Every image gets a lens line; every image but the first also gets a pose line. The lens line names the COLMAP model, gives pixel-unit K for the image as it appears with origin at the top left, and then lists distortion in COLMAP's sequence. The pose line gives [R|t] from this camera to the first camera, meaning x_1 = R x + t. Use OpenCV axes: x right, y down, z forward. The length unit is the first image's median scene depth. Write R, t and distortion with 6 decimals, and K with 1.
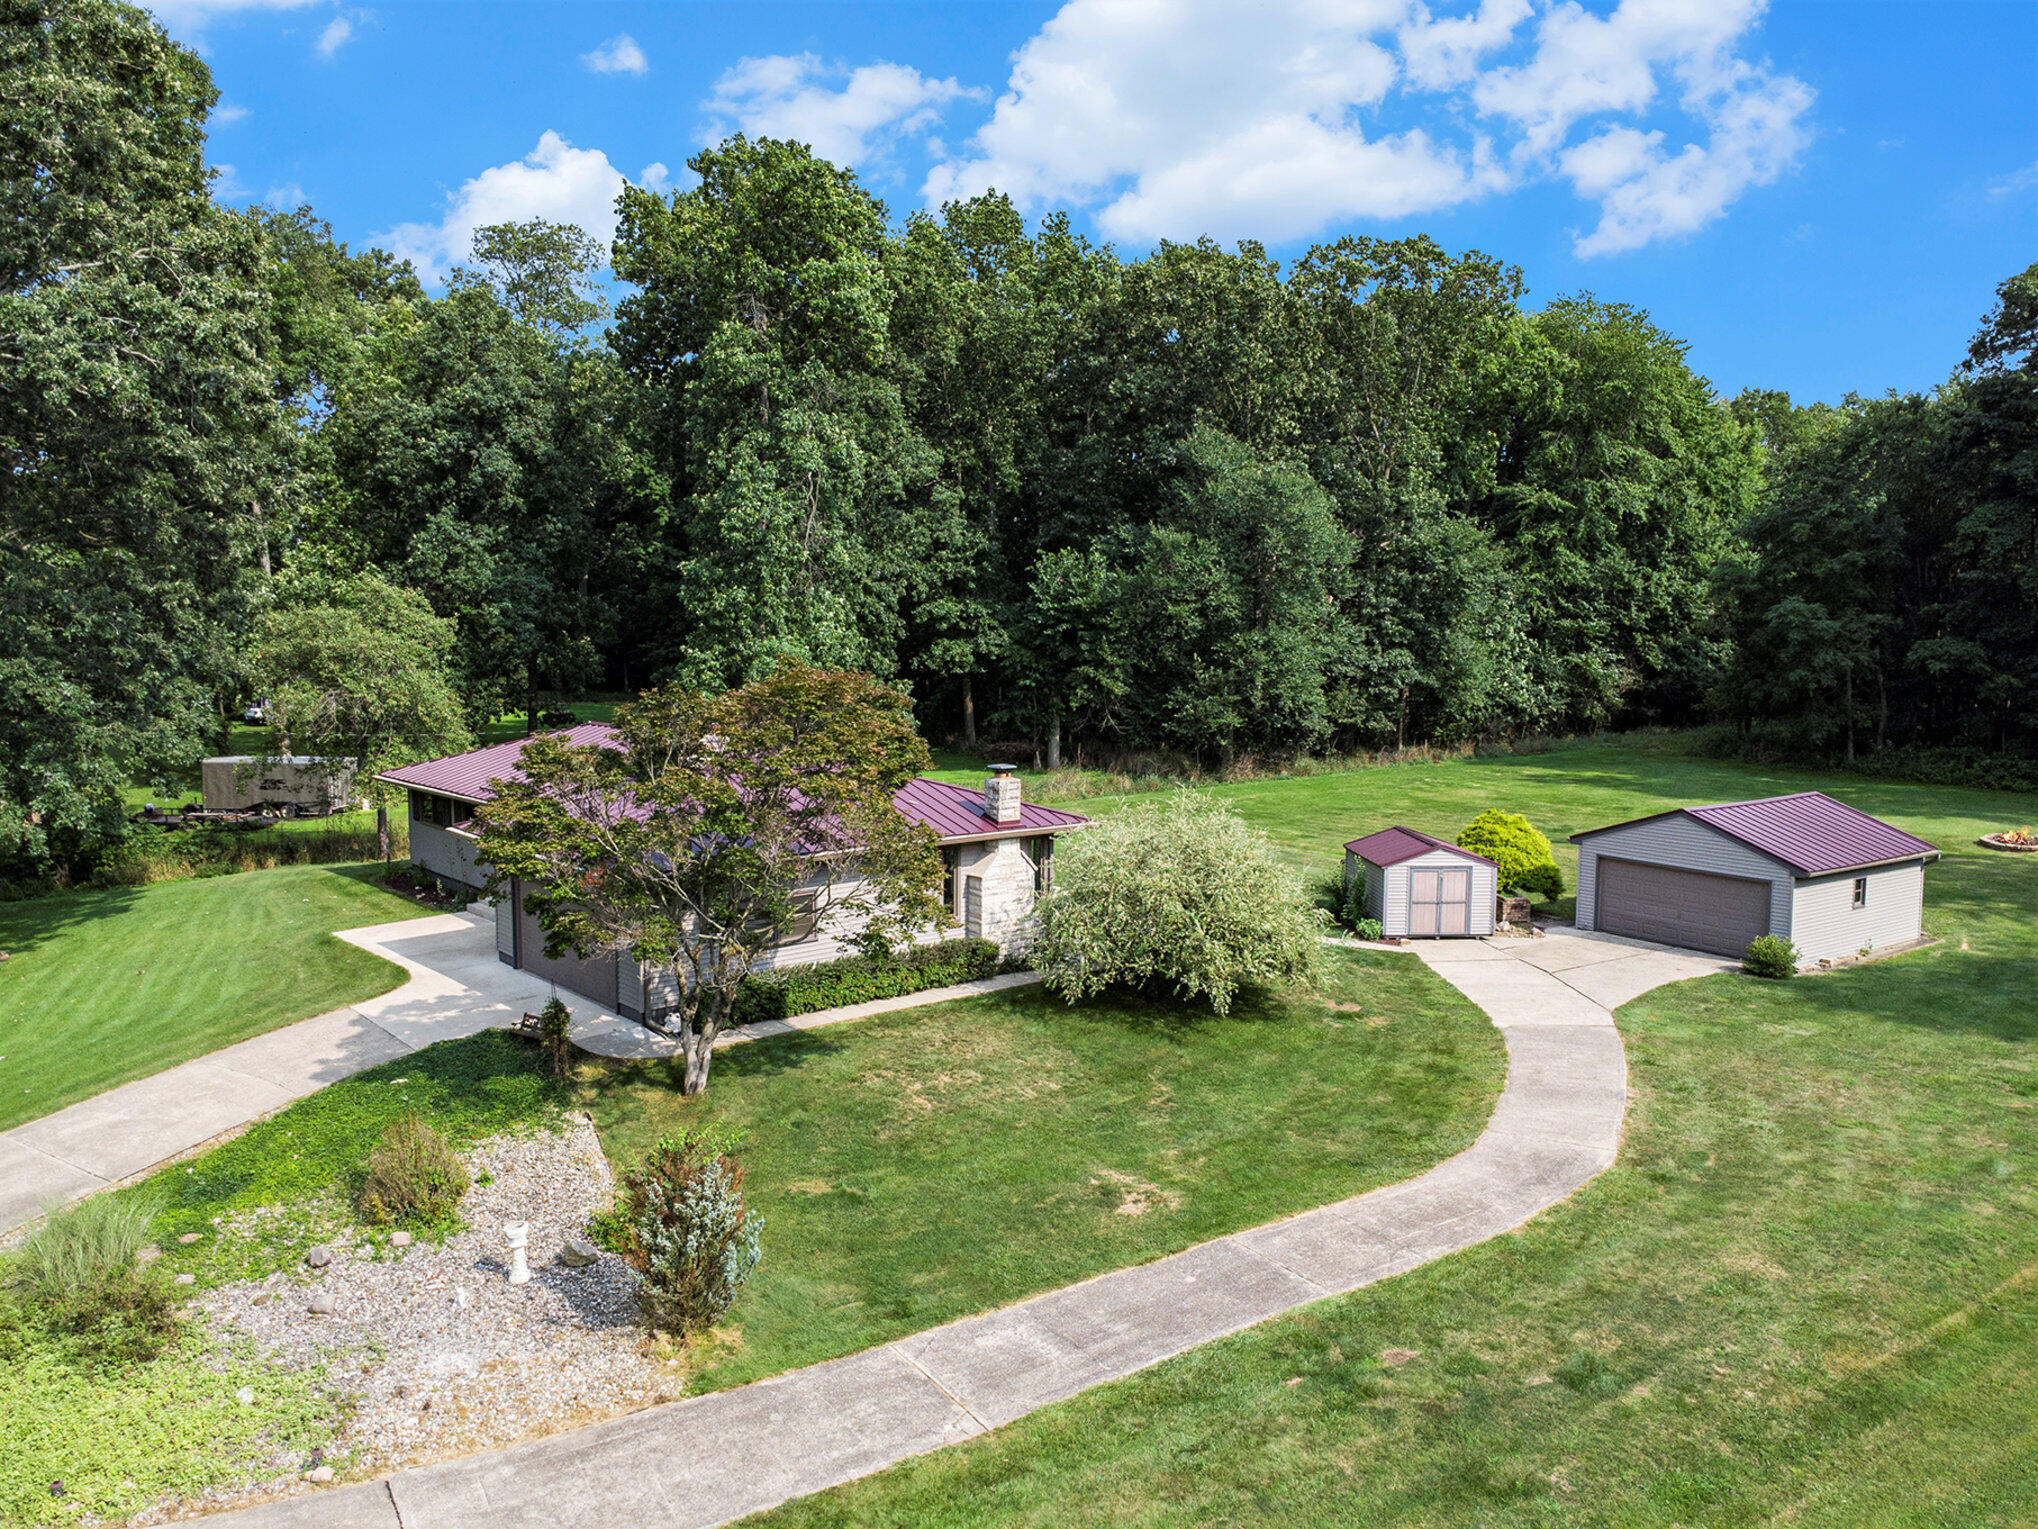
lens RADIAL K [[1476.2, 0, 1019.0], [0, 1476.2, 764.5], [0, 0, 1]] dist [0.005435, 0.003874]
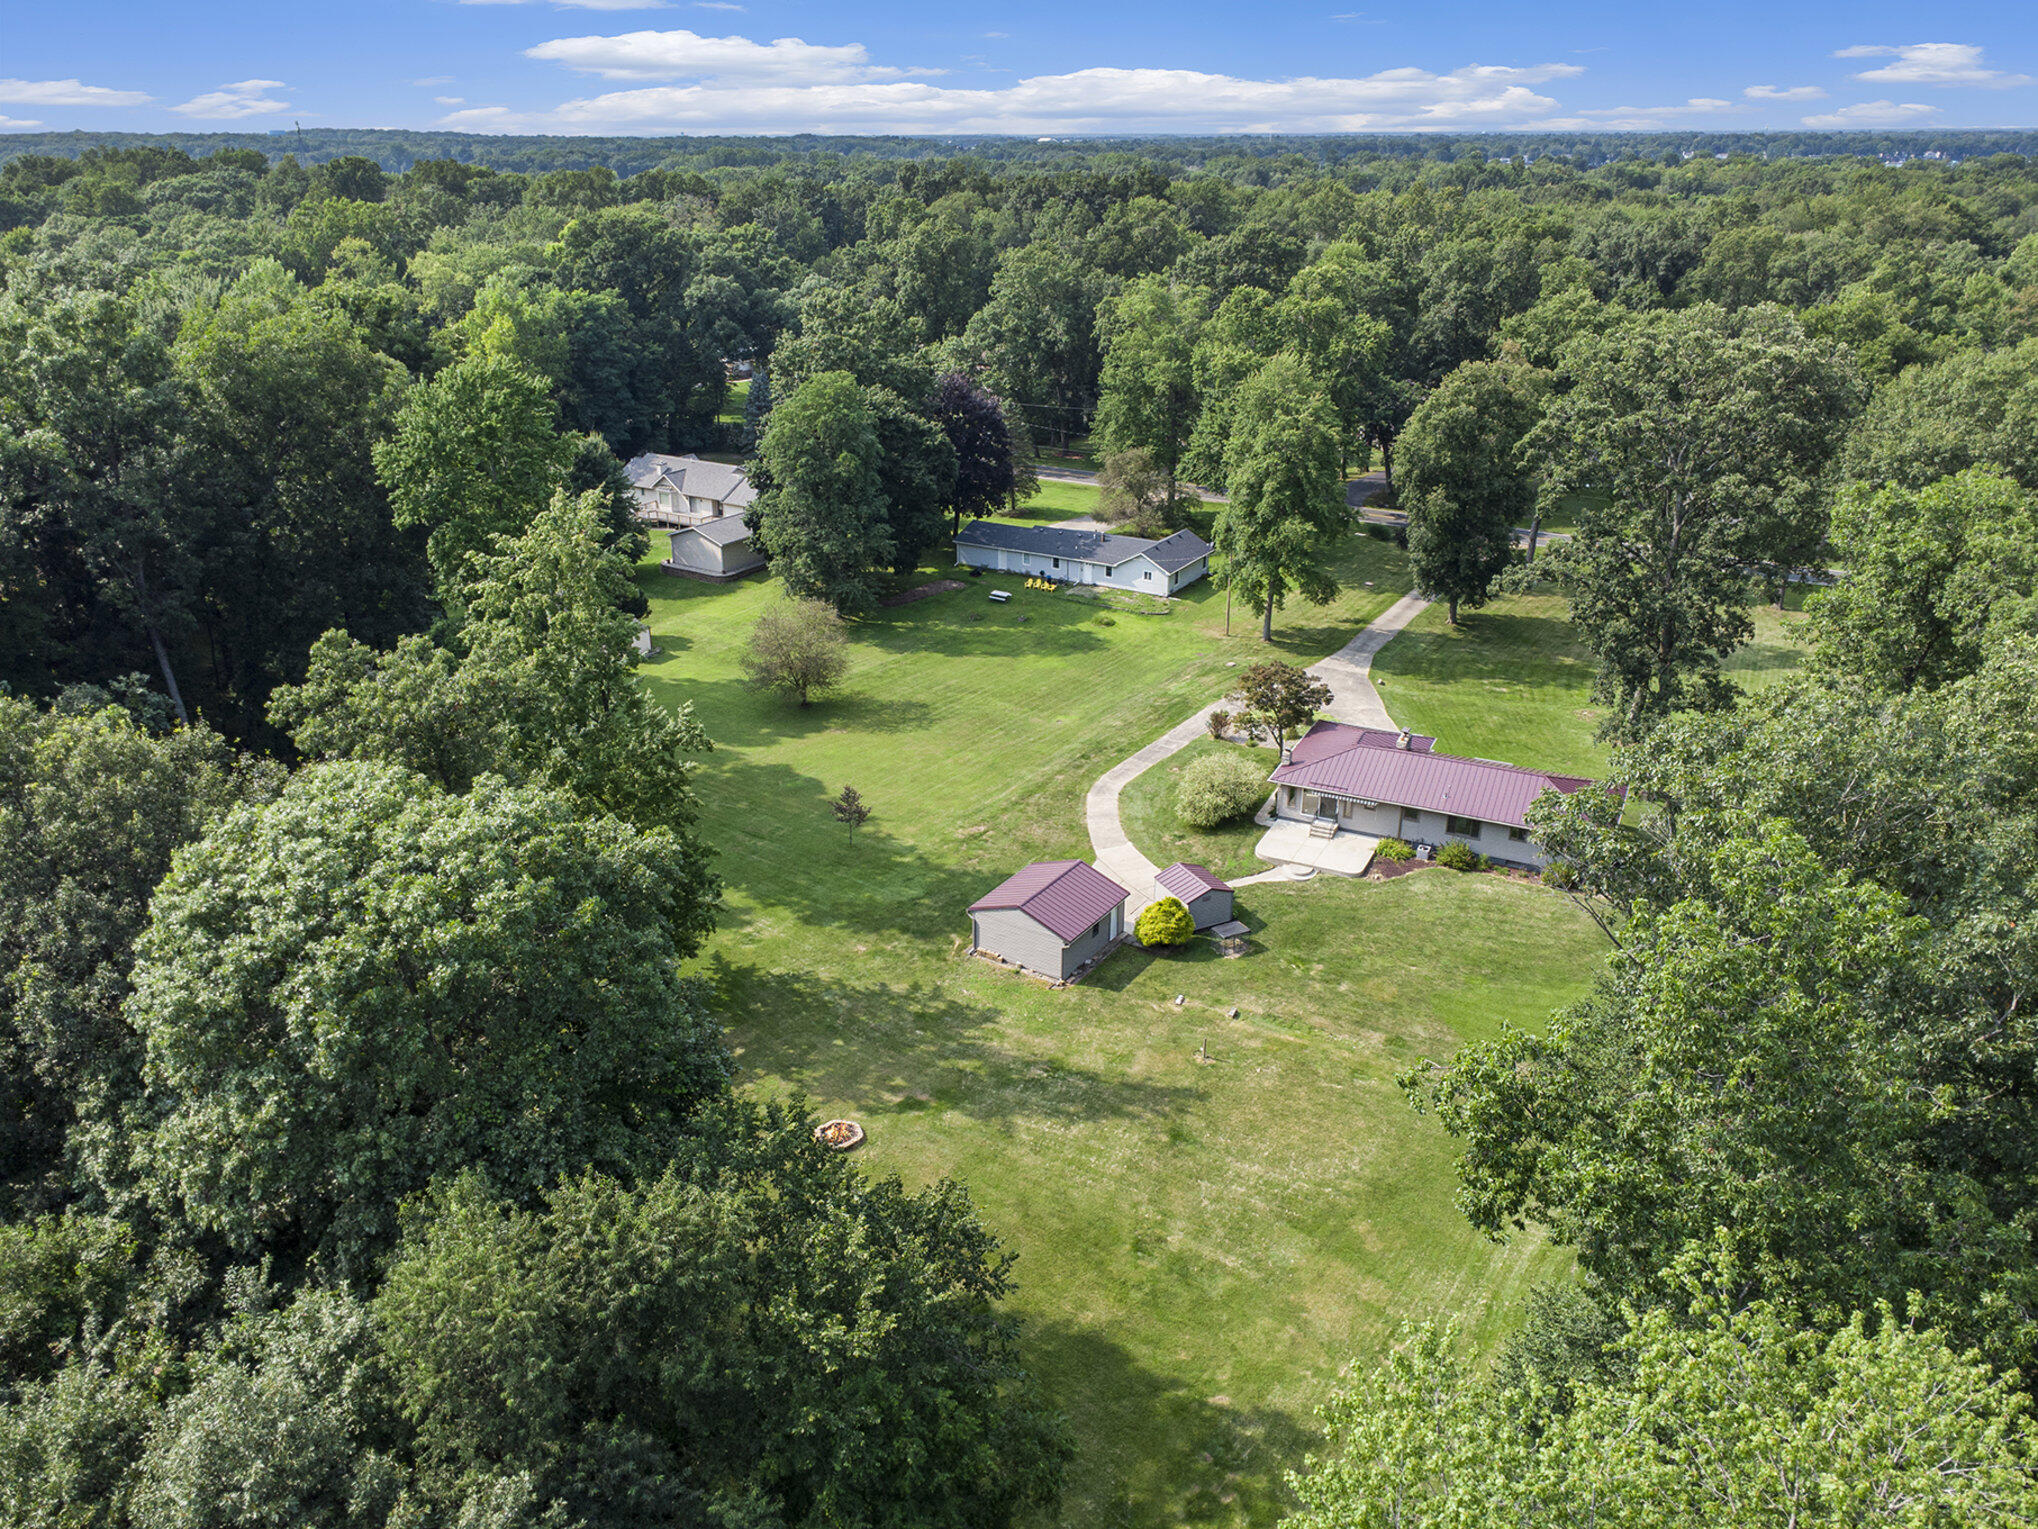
lens RADIAL K [[1476.2, 0, 1019.0], [0, 1476.2, 764.5], [0, 0, 1]] dist [0.005435, 0.003874]
pose [[-0.921837, 0.156510, -0.354572, 1.512622], [-0.034971, 0.877521, 0.478262, -1.342774], [0.385997, 0.453279, -0.803458, 3.129728]]
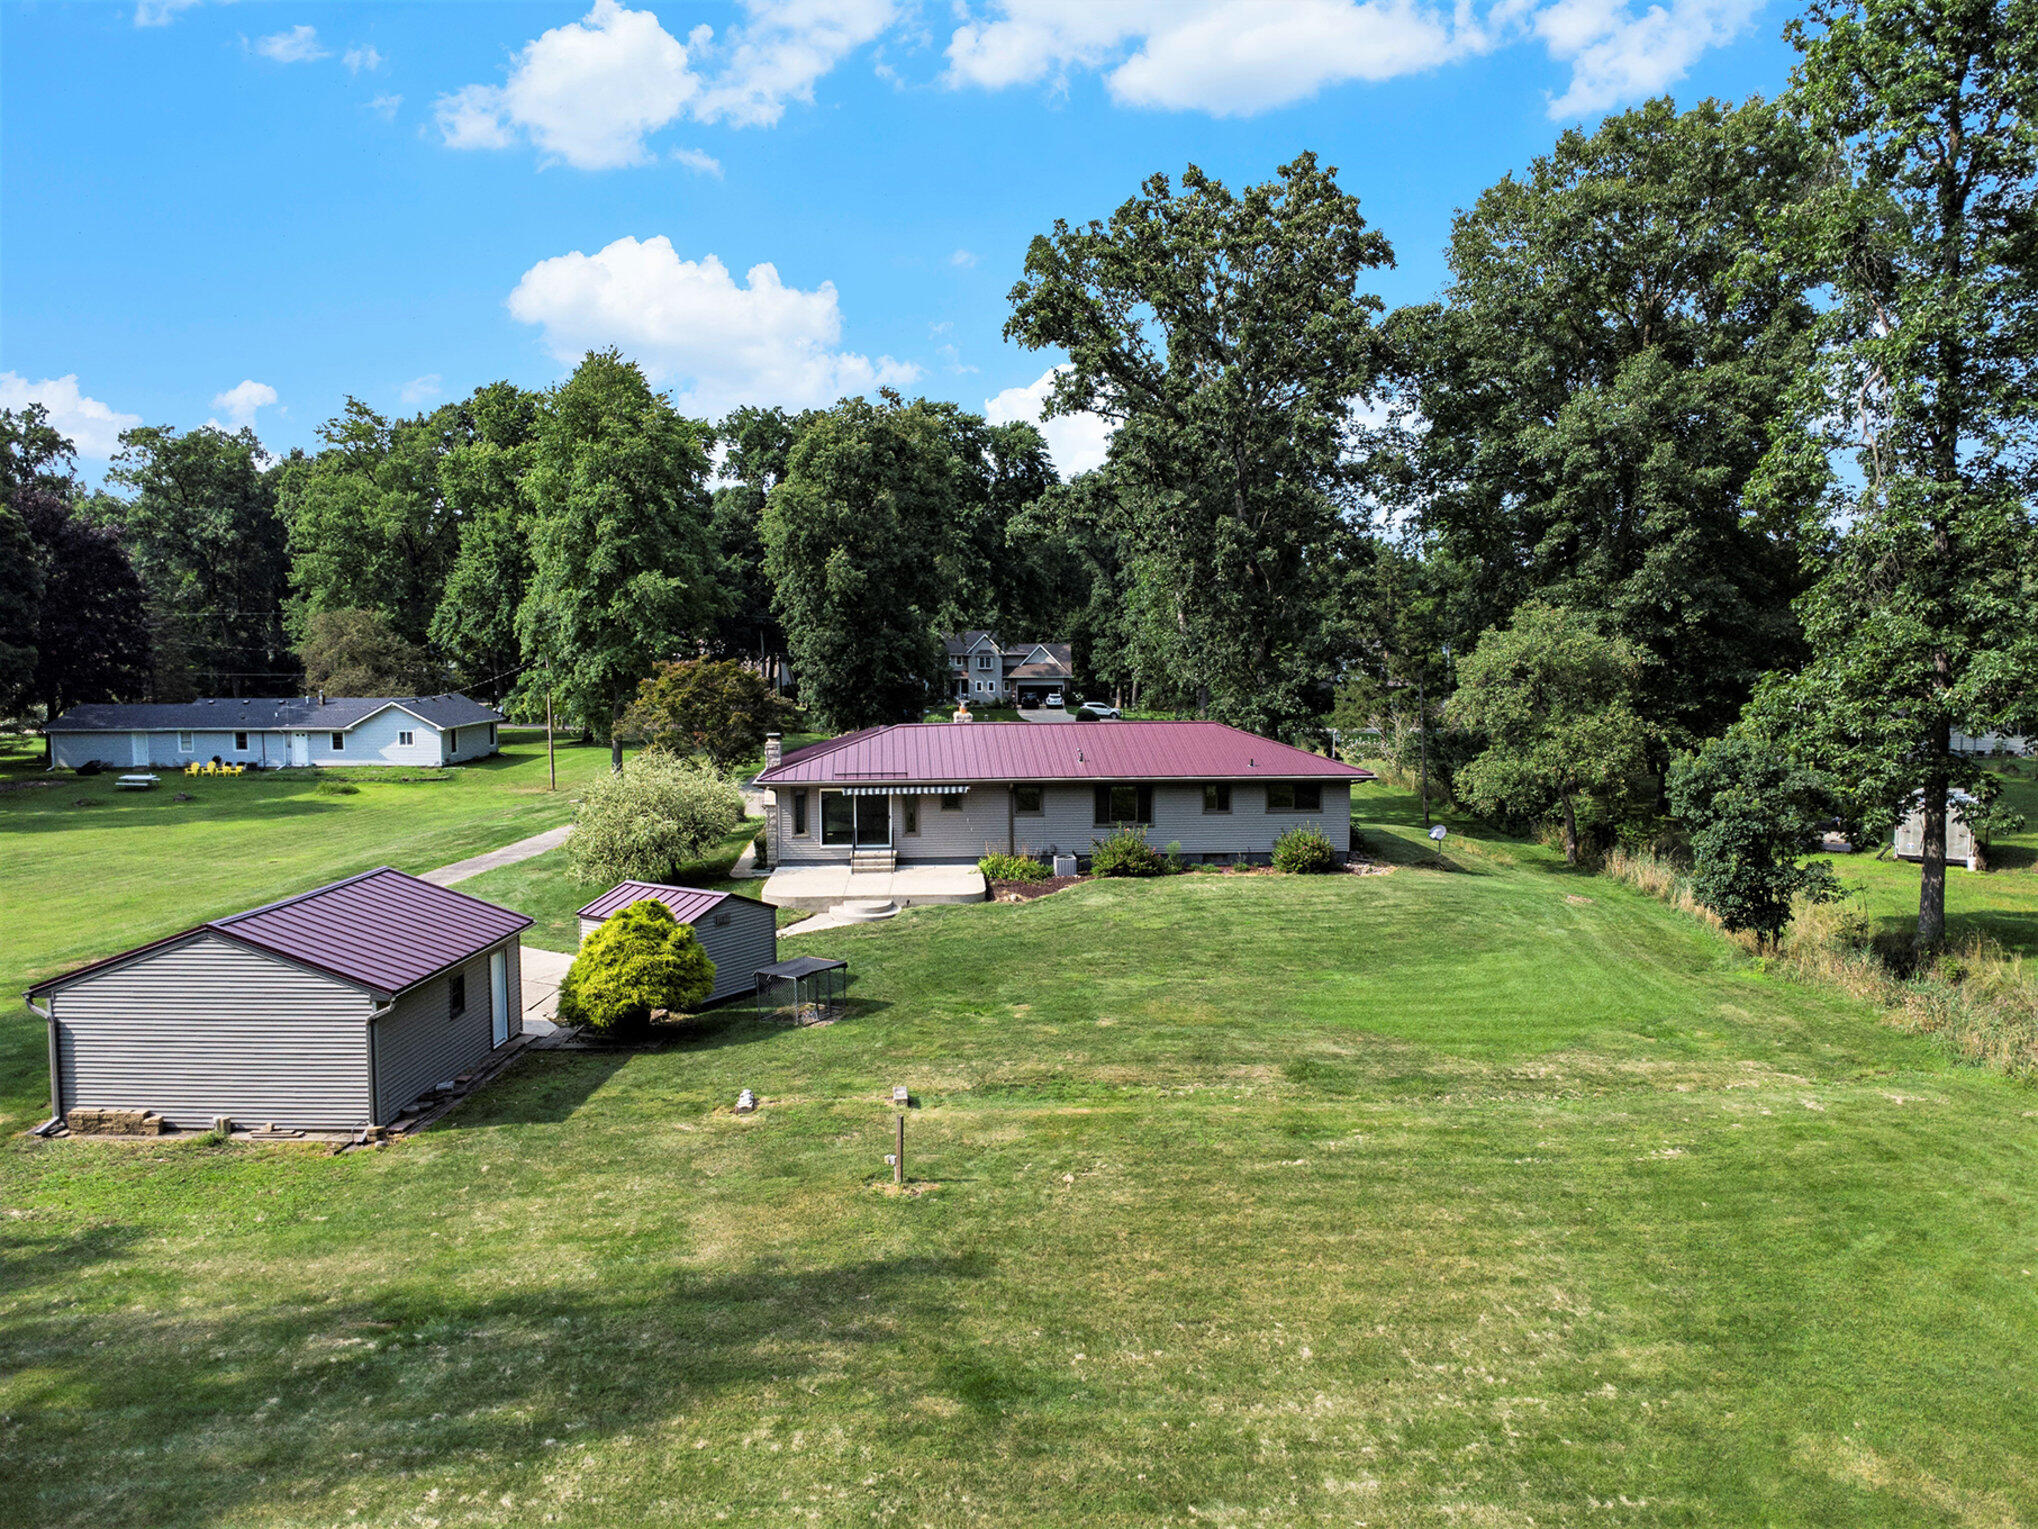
lens RADIAL K [[1476.2, 0, 1019.0], [0, 1476.2, 764.5], [0, 0, 1]] dist [0.005435, 0.003874]
pose [[-0.601775, 0.073984, -0.795232, 1.052537], [-0.076136, 0.985851, 0.149333, -0.212092], [0.795028, 0.150411, -0.587628, 2.083681]]
